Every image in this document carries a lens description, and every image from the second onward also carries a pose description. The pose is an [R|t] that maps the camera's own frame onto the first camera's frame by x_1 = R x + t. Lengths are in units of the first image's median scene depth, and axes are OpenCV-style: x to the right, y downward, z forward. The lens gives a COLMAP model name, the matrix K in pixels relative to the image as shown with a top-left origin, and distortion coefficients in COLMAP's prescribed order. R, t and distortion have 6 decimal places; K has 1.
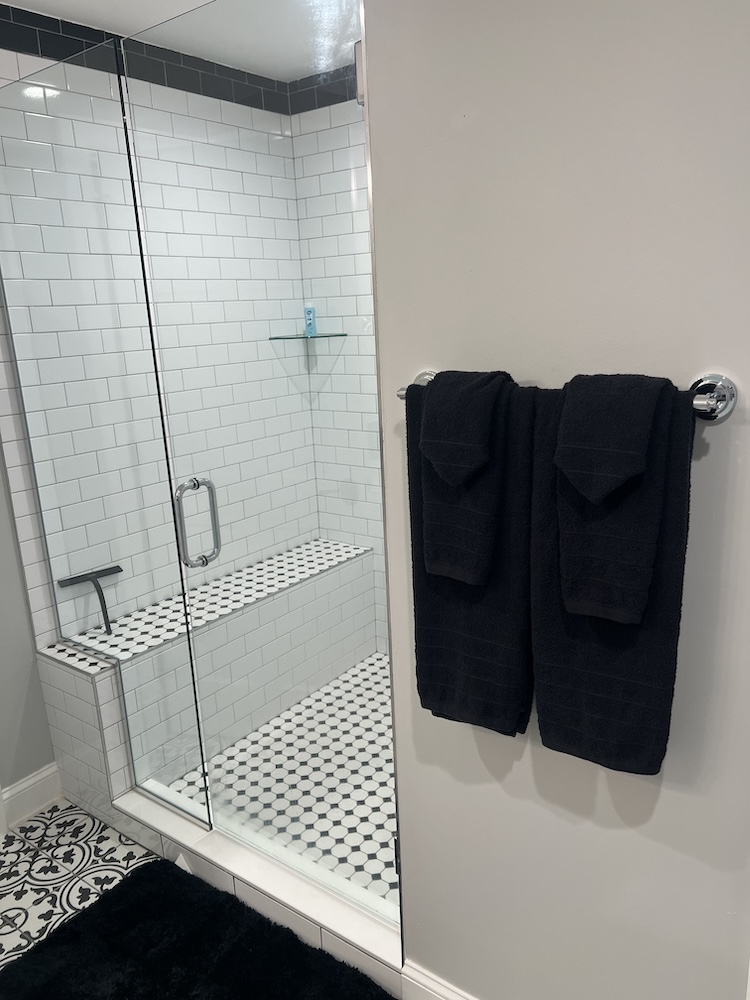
lens RADIAL K [[751.1, 0, 369.7], [0, 751.1, 504.0], [0, 0, 1]] dist [0.055736, -0.063823]
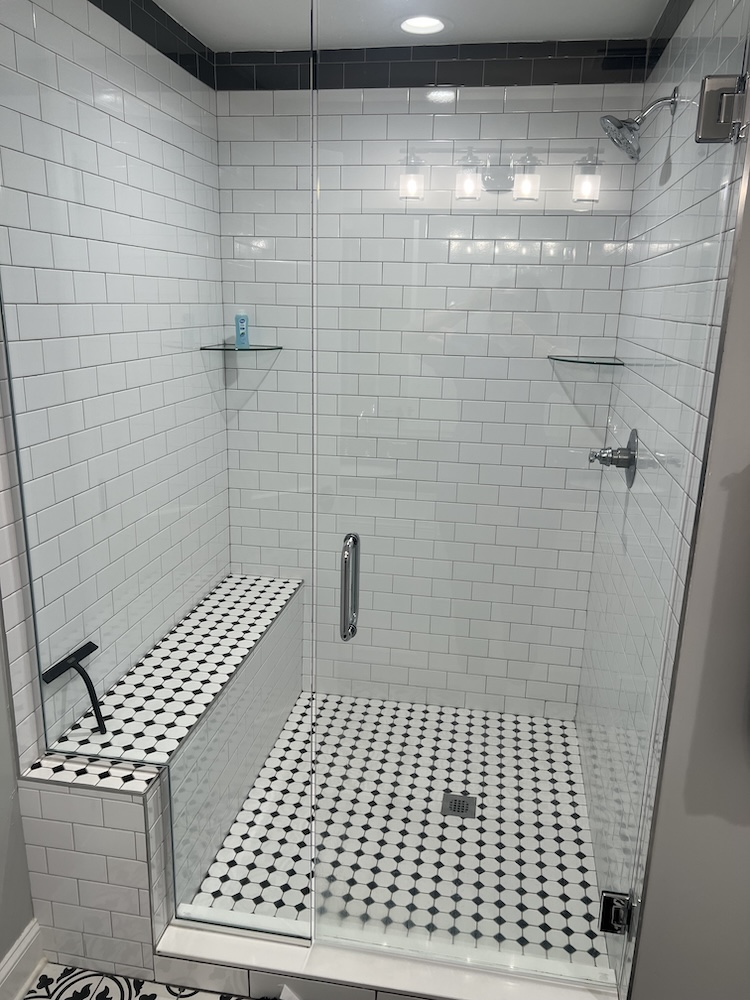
lens RADIAL K [[751.1, 0, 370.8], [0, 751.1, 505.2], [0, 0, 1]] dist [0.055736, -0.063823]
pose [[0.887731, -0.054163, 0.457165, -0.376199], [0.051830, 0.998500, 0.017654, -0.049801], [-0.457436, 0.008023, 0.889206, 0.160707]]
